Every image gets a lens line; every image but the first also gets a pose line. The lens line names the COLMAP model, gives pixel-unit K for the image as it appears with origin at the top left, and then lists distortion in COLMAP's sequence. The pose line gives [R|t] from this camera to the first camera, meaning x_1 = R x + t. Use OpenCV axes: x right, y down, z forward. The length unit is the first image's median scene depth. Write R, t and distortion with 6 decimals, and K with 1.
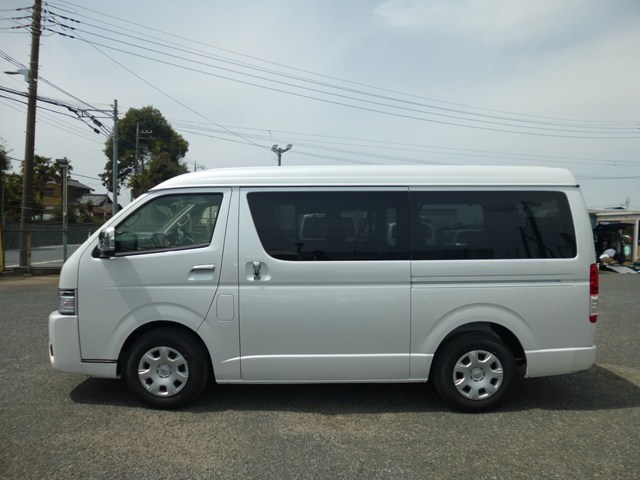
lens RADIAL K [[472.4, 0, 319.6], [0, 472.4, 228.8], [0, 0, 1]] dist [-0.092025, 0.058190]
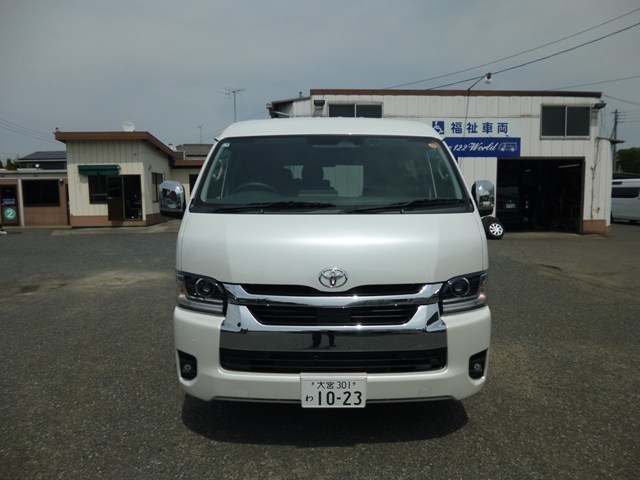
lens RADIAL K [[471.8, 0, 320.0], [0, 471.8, 240.0], [0, 0, 1]] dist [-0.106354, 0.079252]
pose [[-0.024989, -0.118311, 0.992662, -1.258875], [0.018468, 0.992748, 0.118787, -0.002204], [-0.999517, 0.021301, -0.022623, 1.283099]]
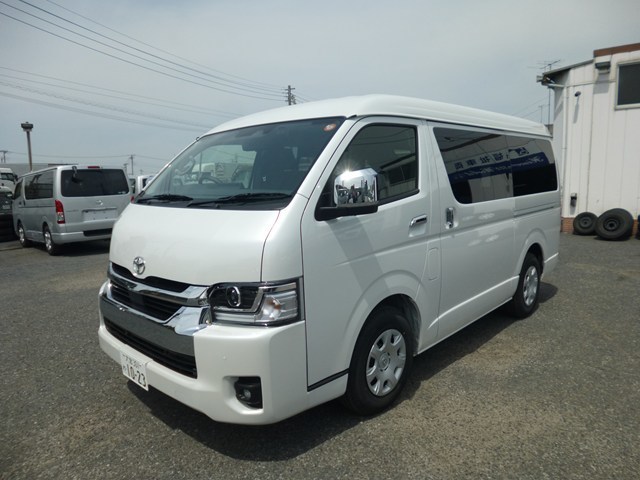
lens RADIAL K [[471.8, 0, 320.0], [0, 471.8, 240.0], [0, 0, 1]] dist [-0.106354, 0.079252]
pose [[0.675621, -0.121172, 0.727223, -0.940145], [0.032967, 0.990380, 0.134392, 0.004194], [-0.736512, -0.066824, 0.673116, 0.581843]]
